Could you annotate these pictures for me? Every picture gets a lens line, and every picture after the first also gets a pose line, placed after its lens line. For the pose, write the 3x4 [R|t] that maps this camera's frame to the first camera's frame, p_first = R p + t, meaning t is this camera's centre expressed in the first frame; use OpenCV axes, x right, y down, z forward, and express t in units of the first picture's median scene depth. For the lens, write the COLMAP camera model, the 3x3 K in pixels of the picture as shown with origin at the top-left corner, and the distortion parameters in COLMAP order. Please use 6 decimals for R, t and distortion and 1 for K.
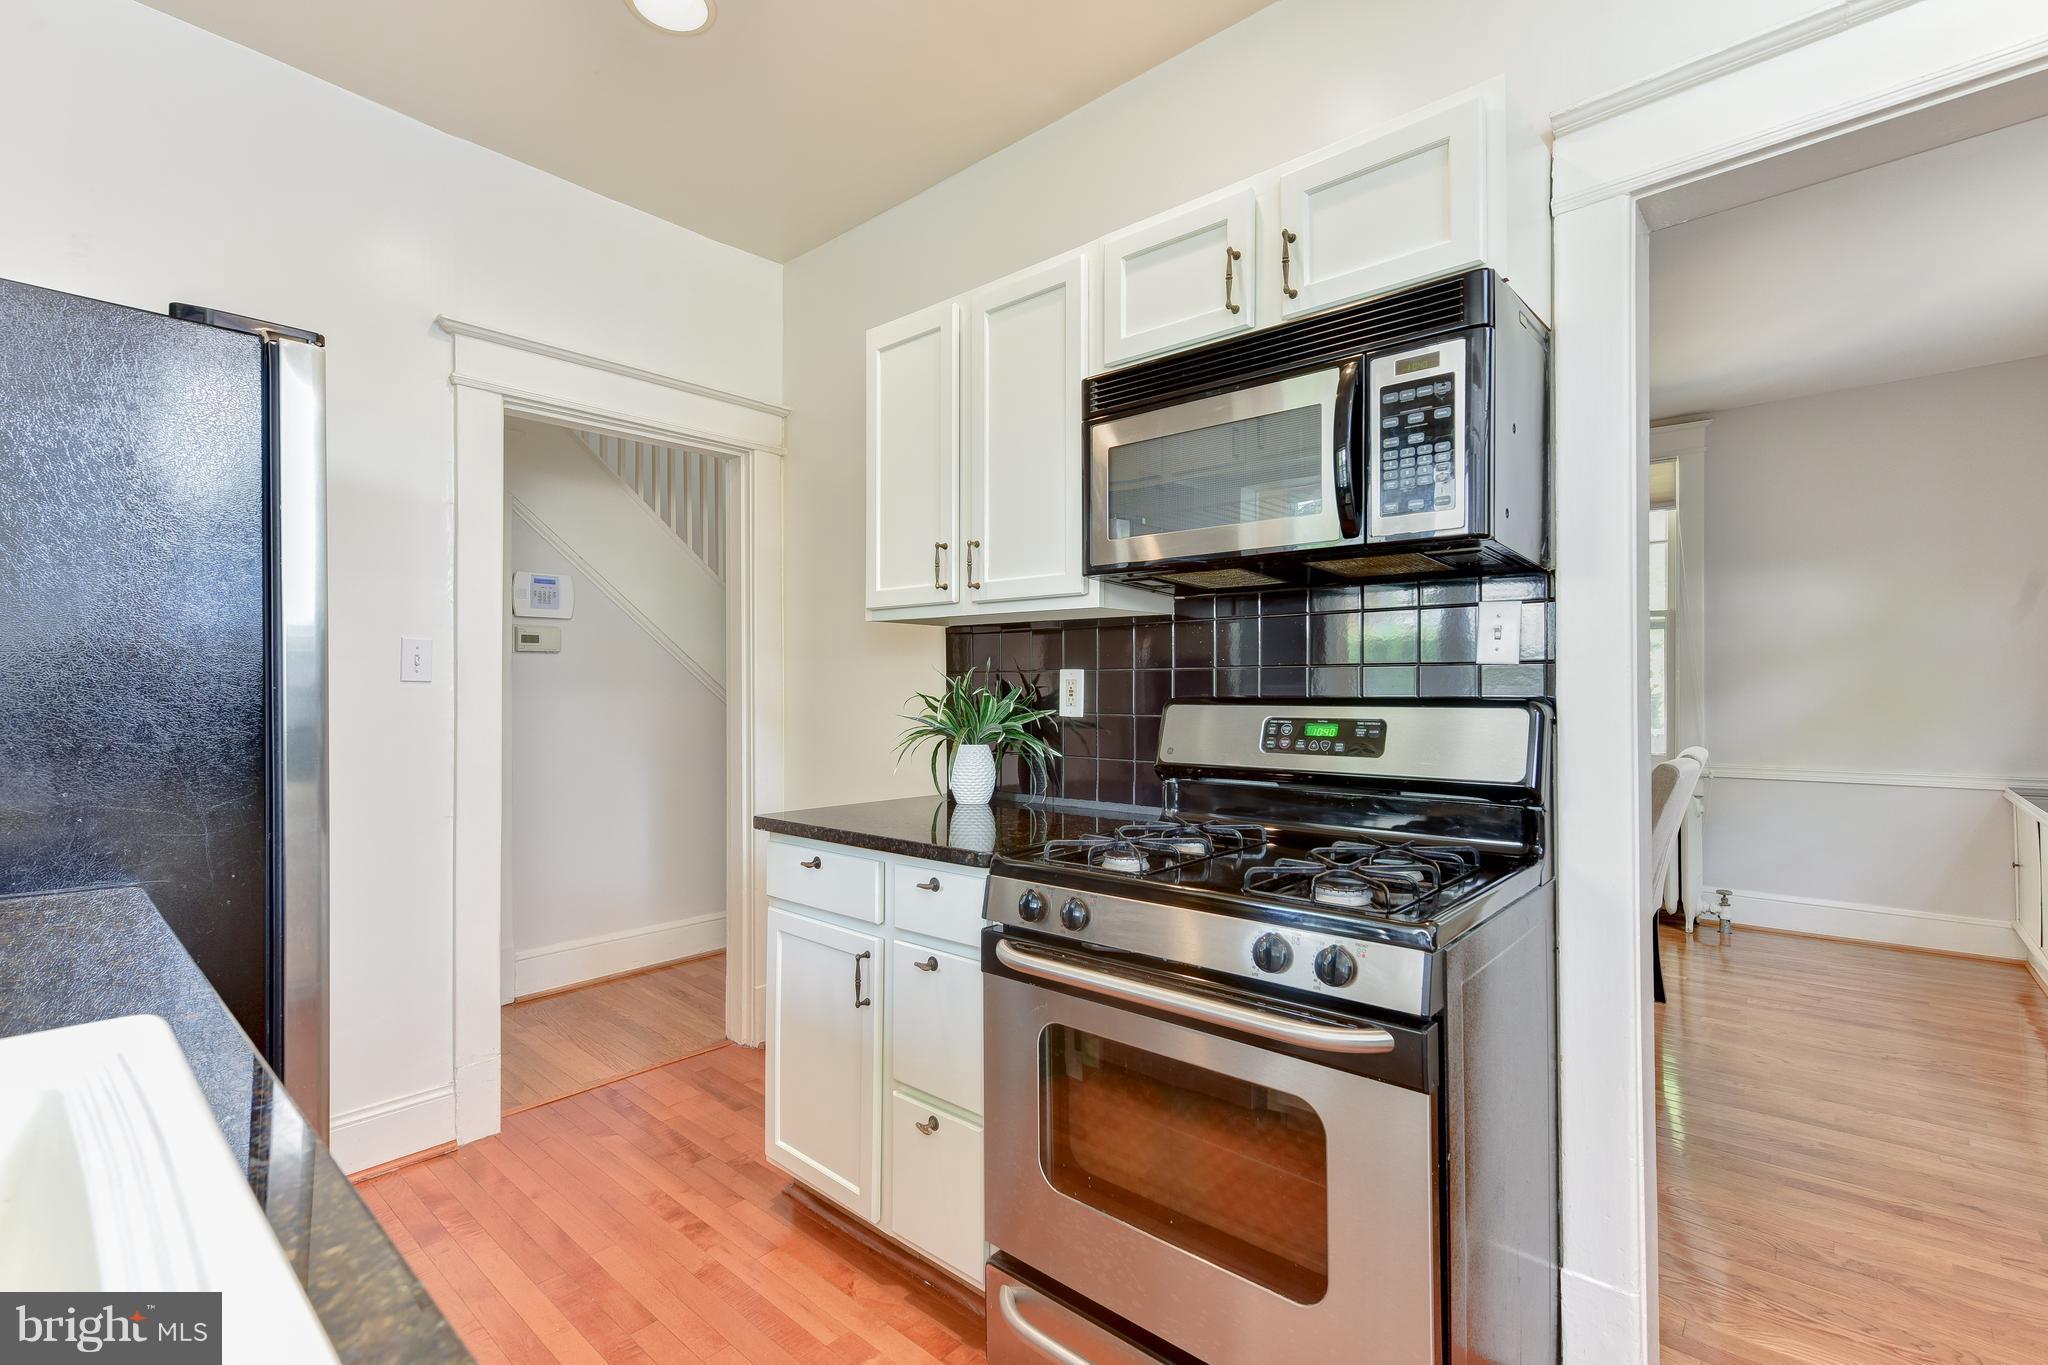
lens RADIAL K [[932.5, 0, 1024.0], [0, 932.5, 682.5], [0, 0, 1]] dist [0.001110, 0.000439]
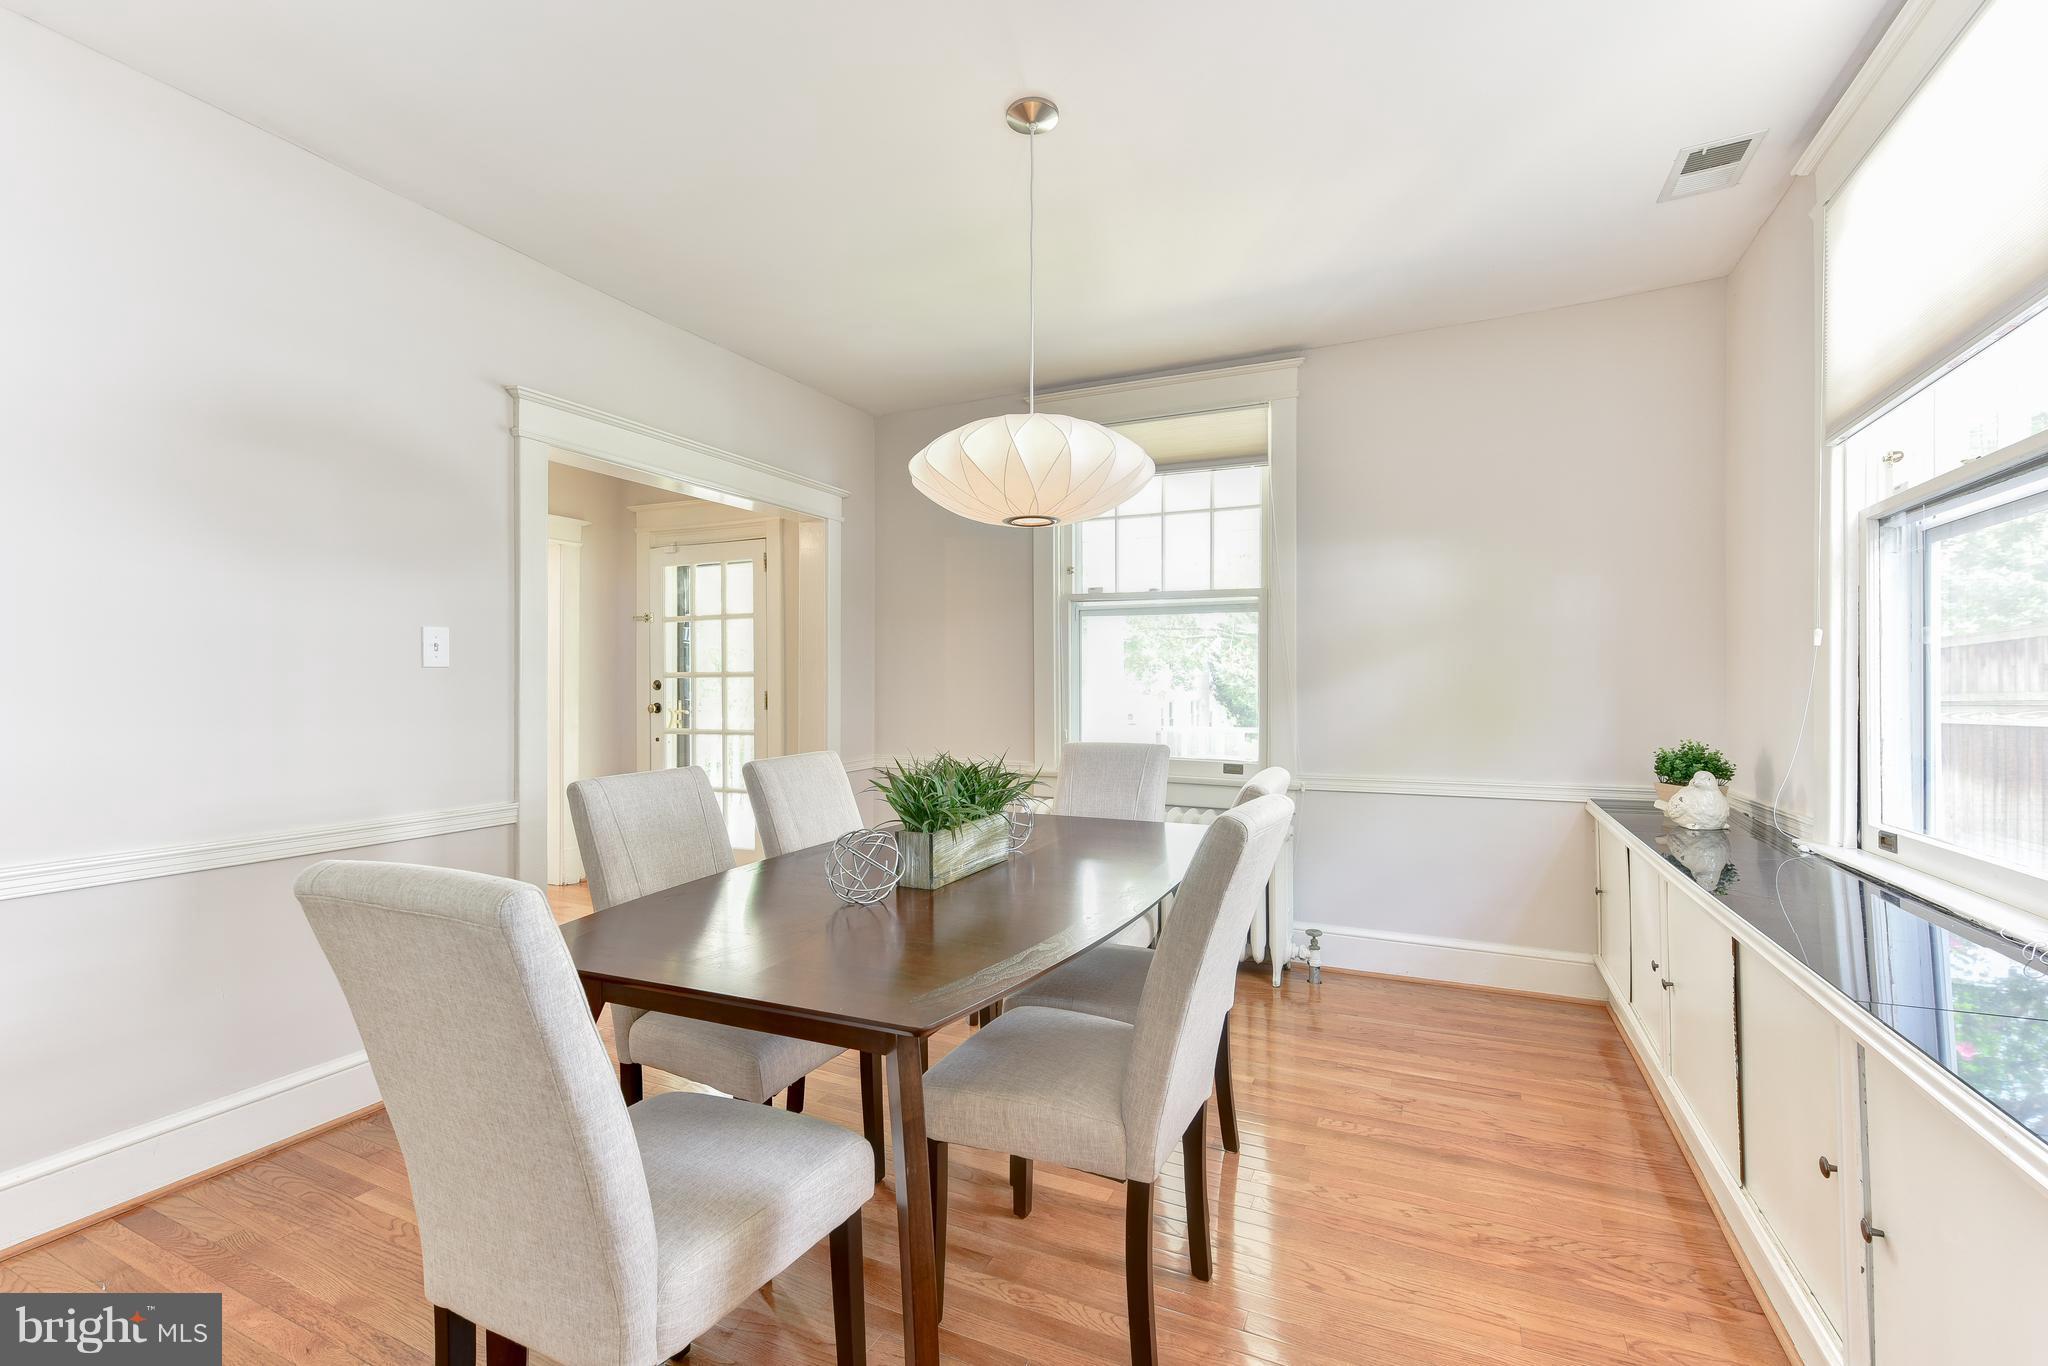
lens RADIAL K [[892.8, 0, 1024.0], [0, 892.8, 683.0], [0, 0, 1]] dist [-0.000668, 0.000076]
pose [[0.961249, 0.005373, 0.275629, 0.298326], [-0.006503, 0.999974, 0.003188, 0.003615], [-0.275605, -0.004857, 0.961259, 0.328225]]
